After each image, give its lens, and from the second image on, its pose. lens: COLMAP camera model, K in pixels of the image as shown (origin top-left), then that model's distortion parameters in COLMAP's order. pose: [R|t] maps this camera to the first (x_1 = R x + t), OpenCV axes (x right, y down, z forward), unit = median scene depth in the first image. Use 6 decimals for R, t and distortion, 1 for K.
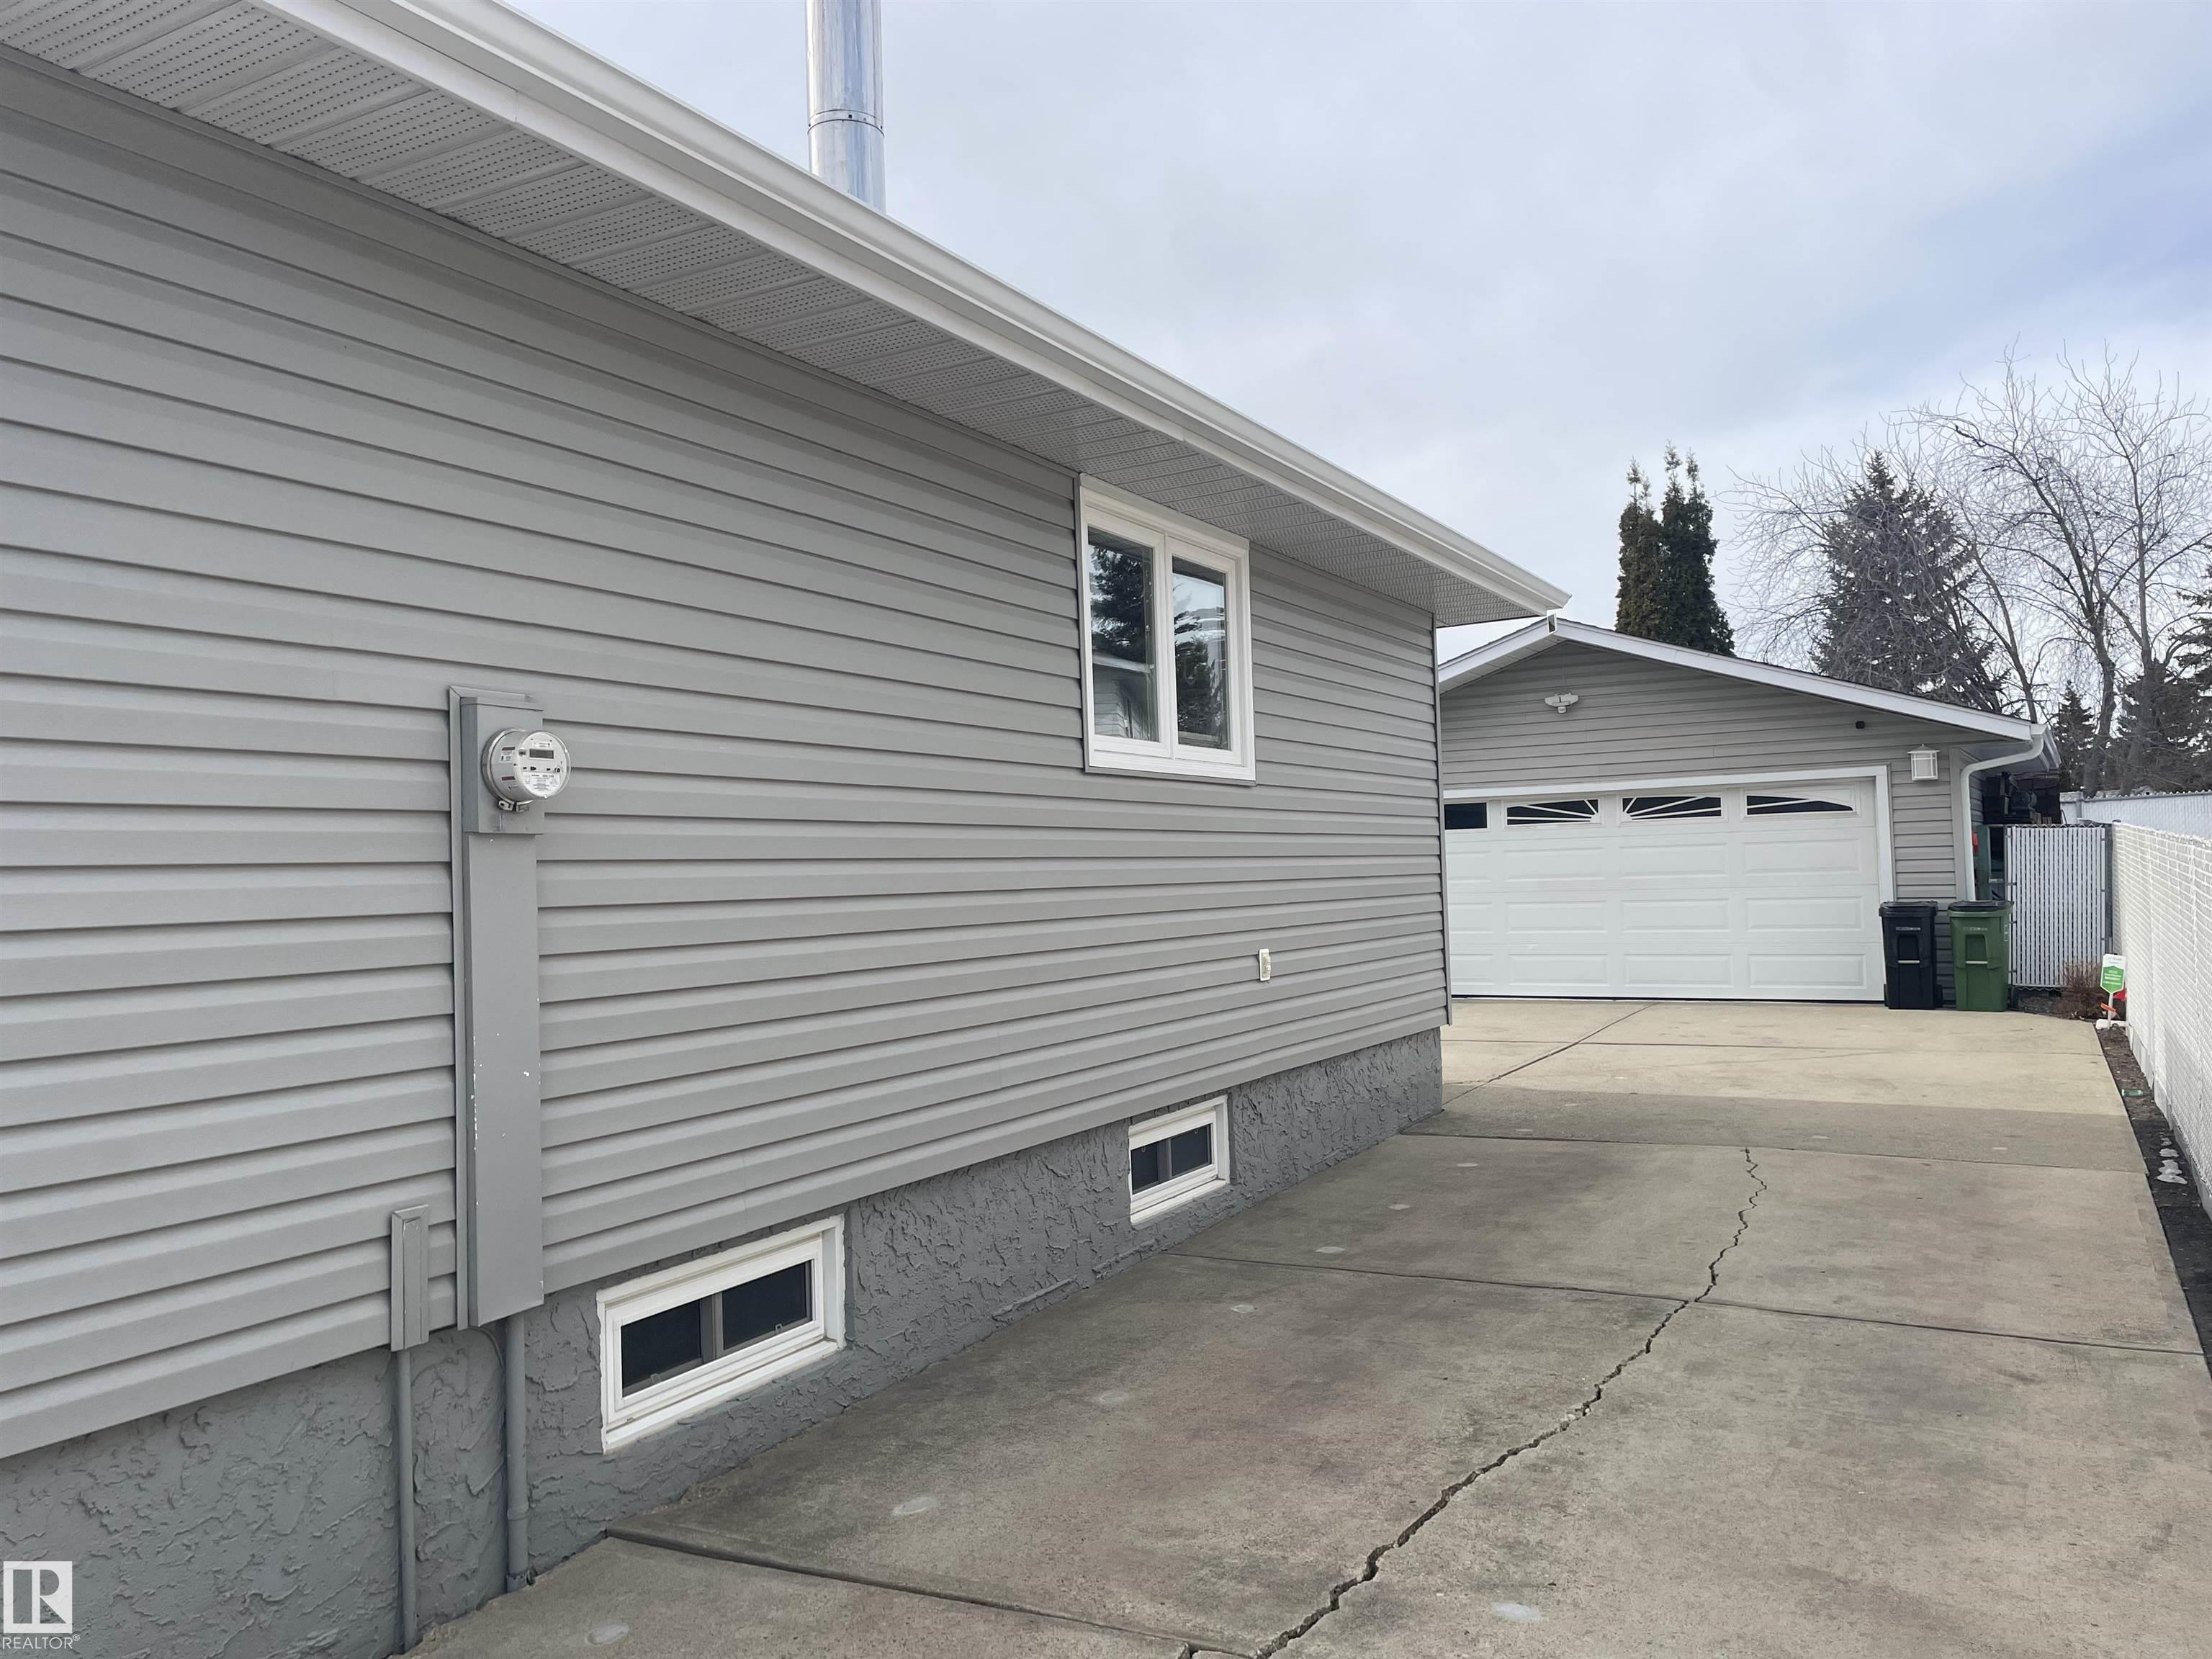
lens RADIAL K [[1654.6, 0, 1069.8], [0, 1654.6, 837.5], [0, 0, 1]] dist [0.077525, -0.078760]
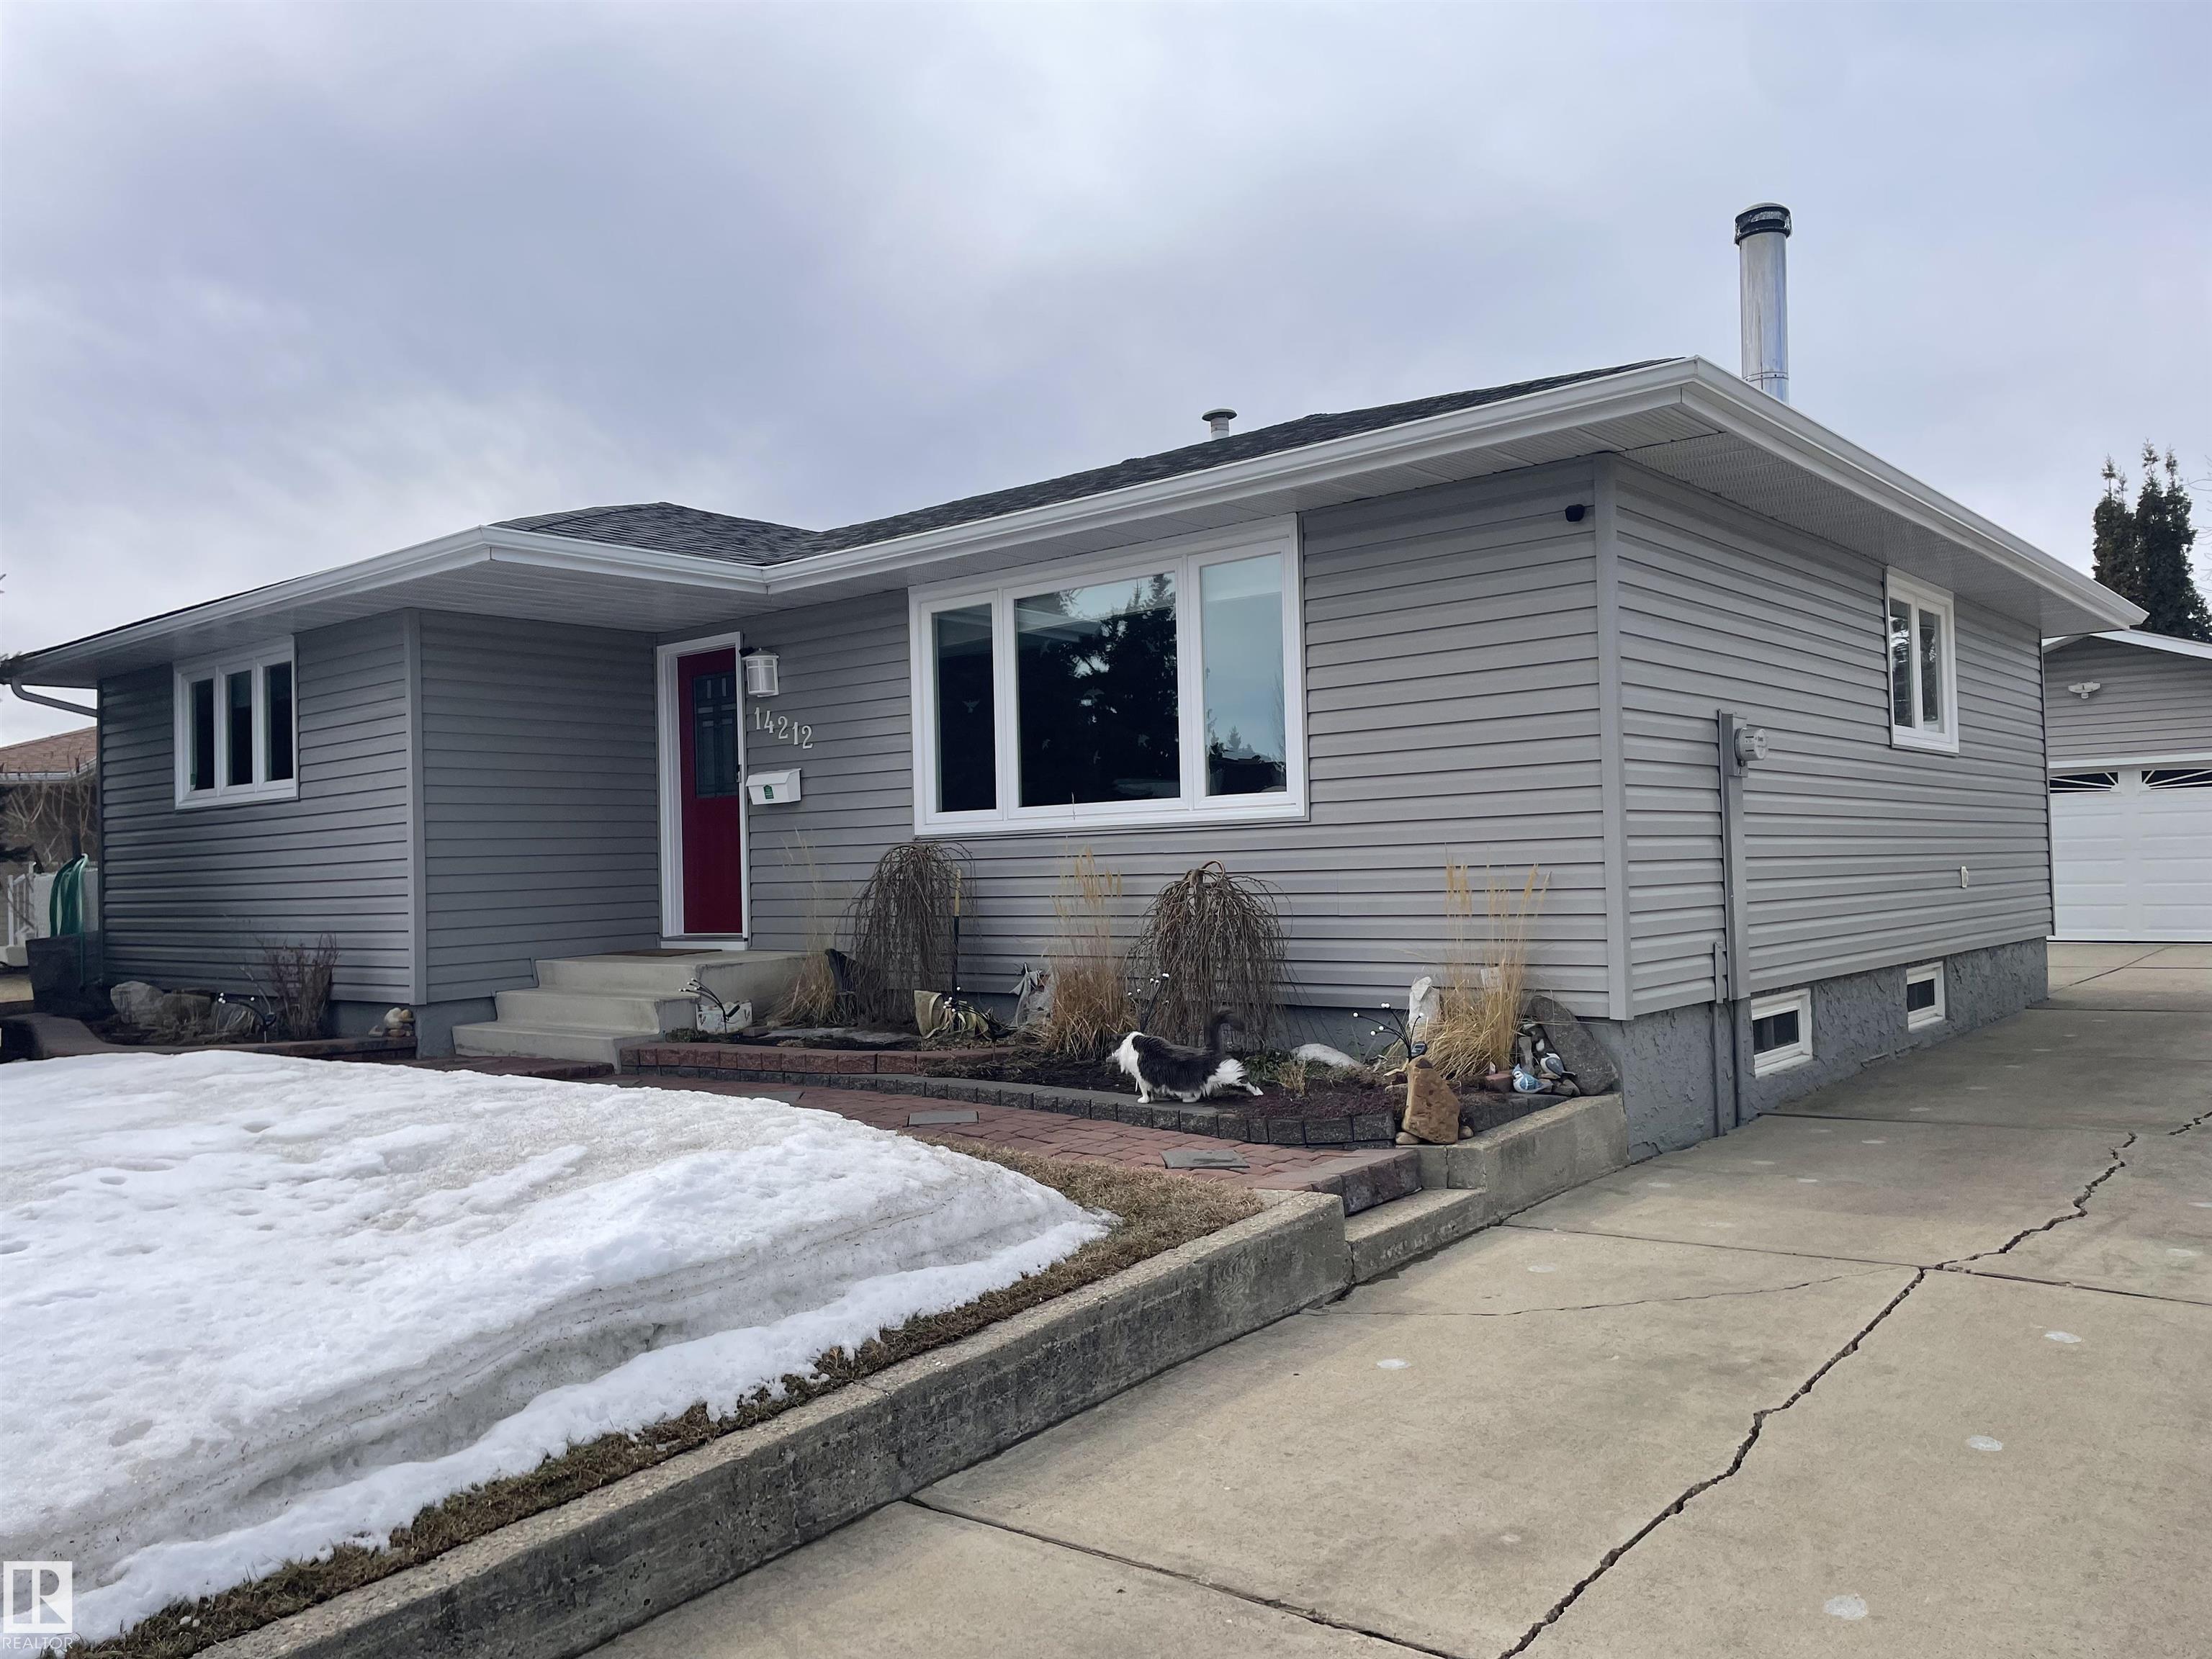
lens RADIAL K [[1654.6, 0, 1096.9], [0, 1654.6, 820.7], [0, 0, 1]] dist [0.077525, -0.078760]
pose [[0.983689, 0.003071, -0.179850, -0.180668], [-0.003091, 0.999995, 0.000169, 0.013608], [0.179850, 0.000390, 0.983694, -0.300275]]
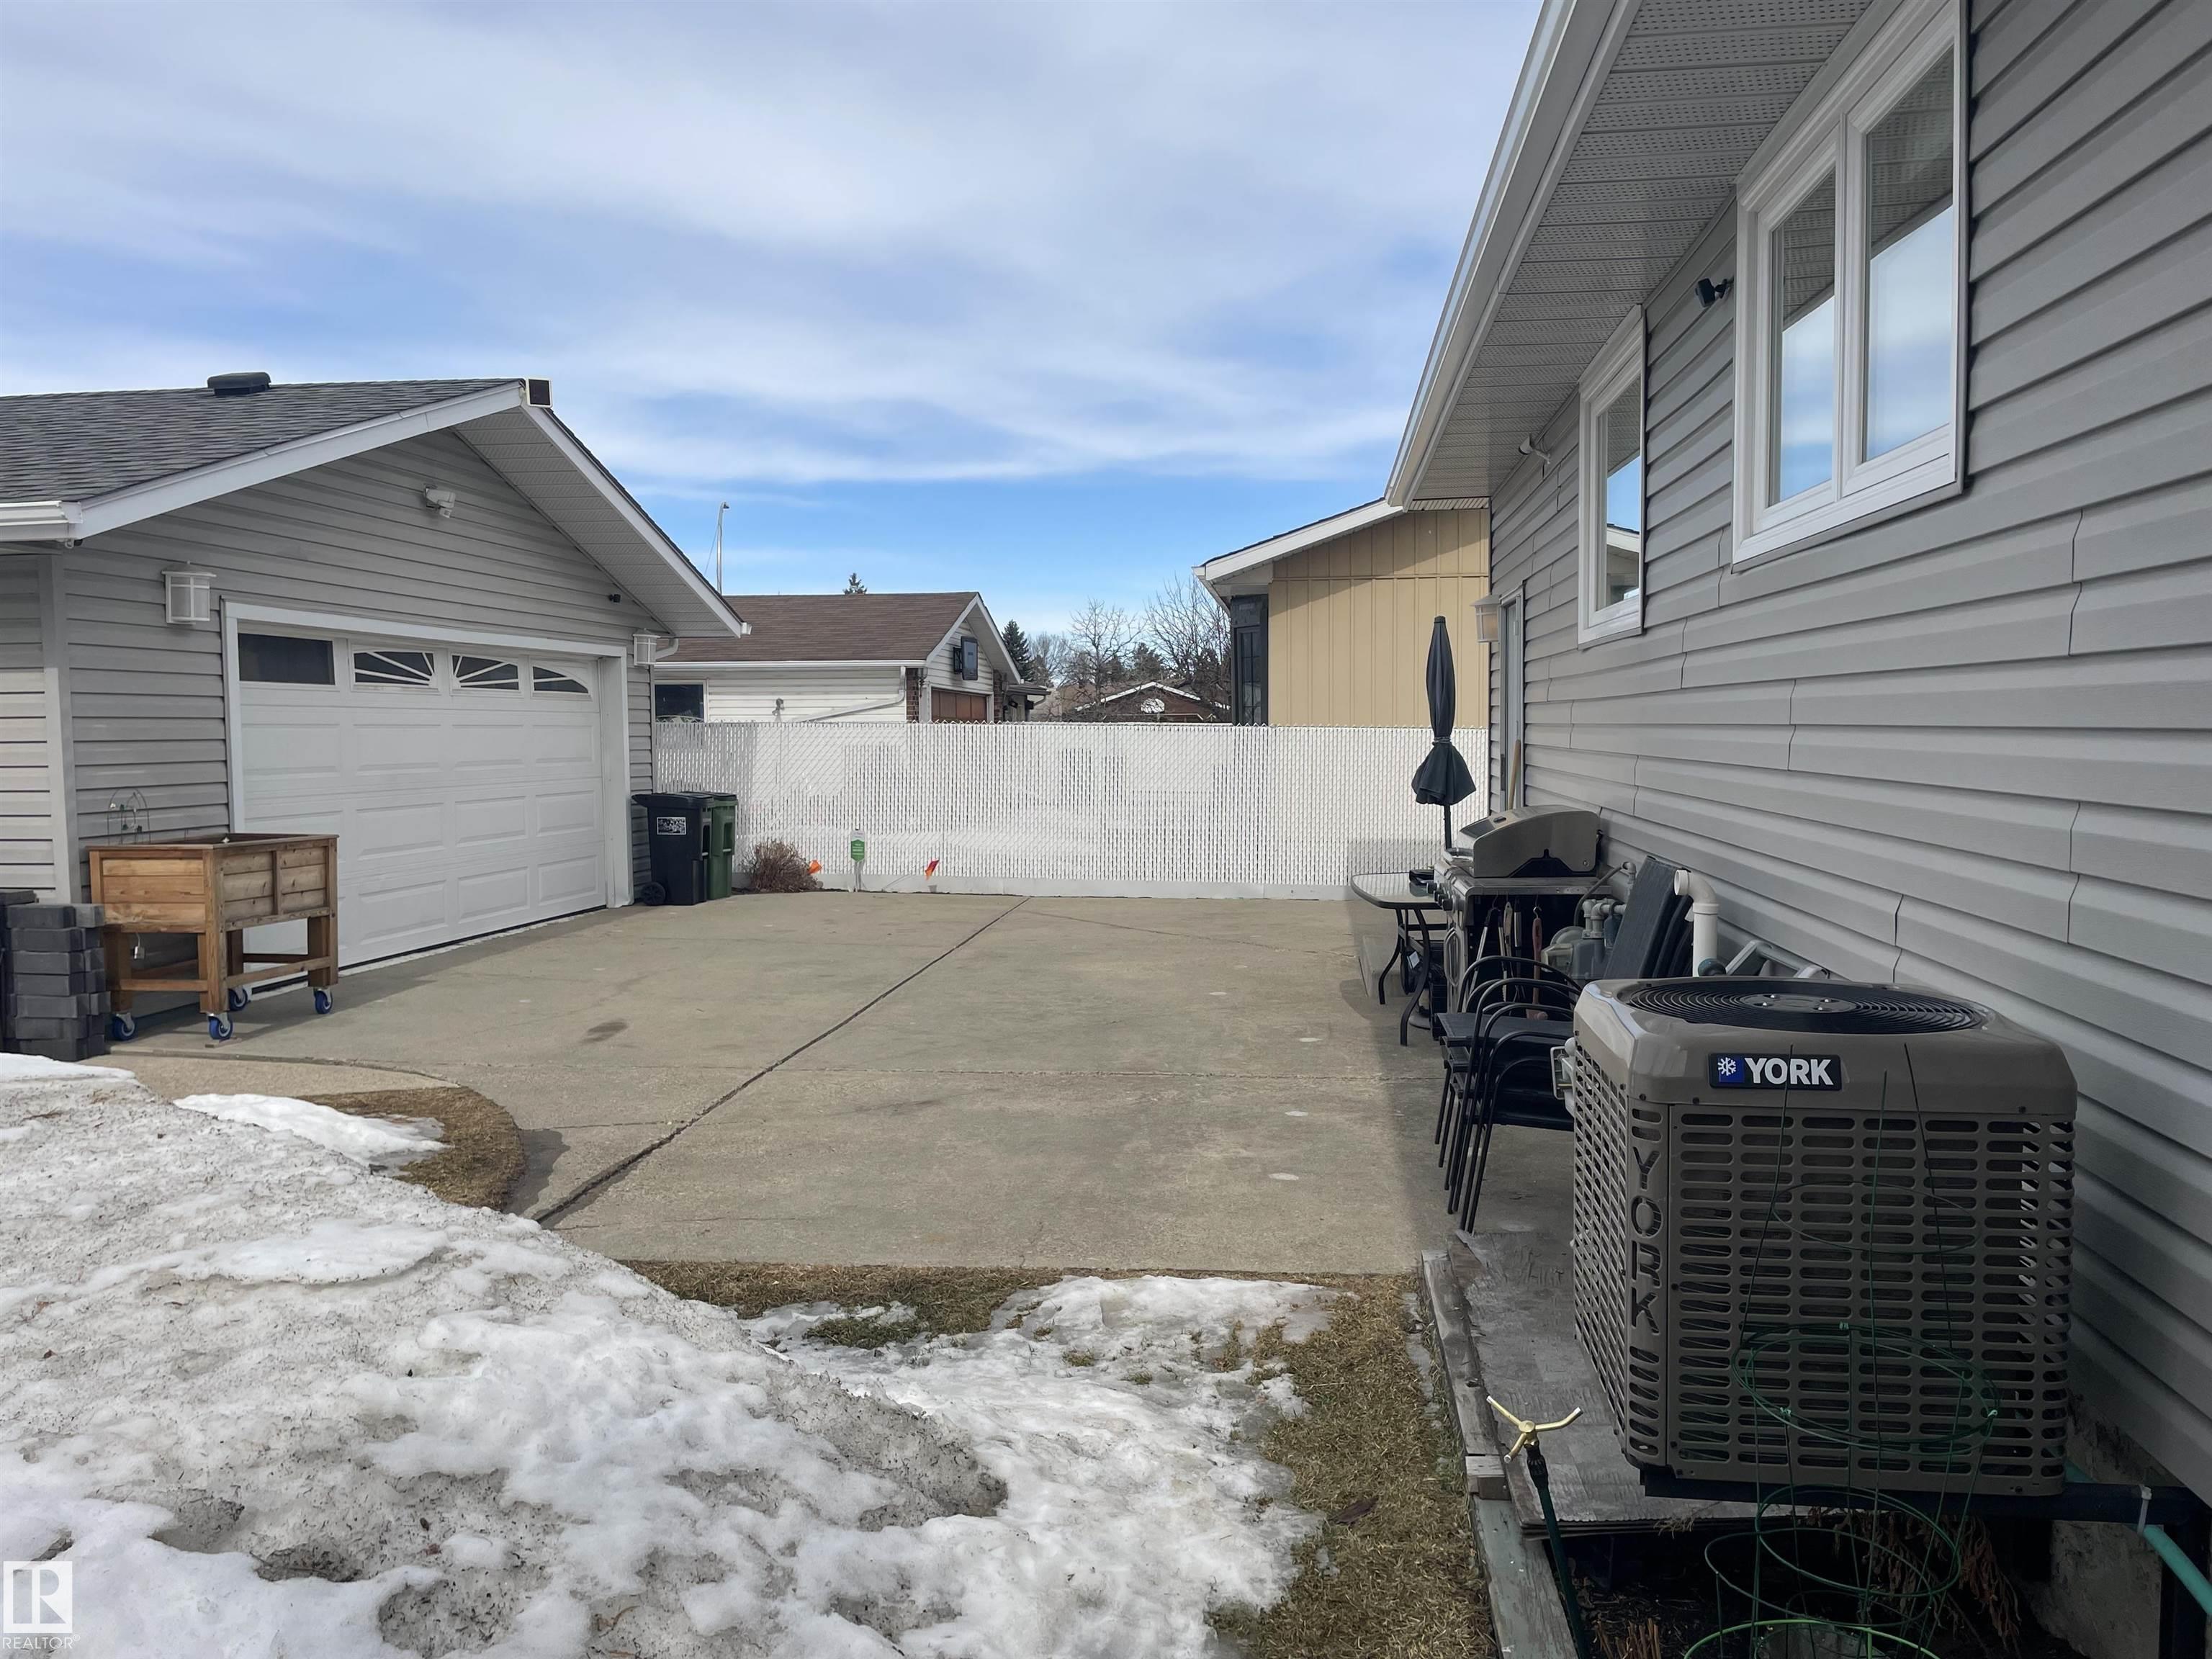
lens RADIAL K [[1654.6, 0, 1107.4], [0, 1654.6, 827.7], [0, 0, 1]] dist [0.077525, -0.078760]
pose [[-0.385953, -0.018500, 0.922333, -0.424878], [0.003479, 0.999763, 0.021509, 0.034938], [-0.922512, 0.011510, -0.385797, 1.040016]]
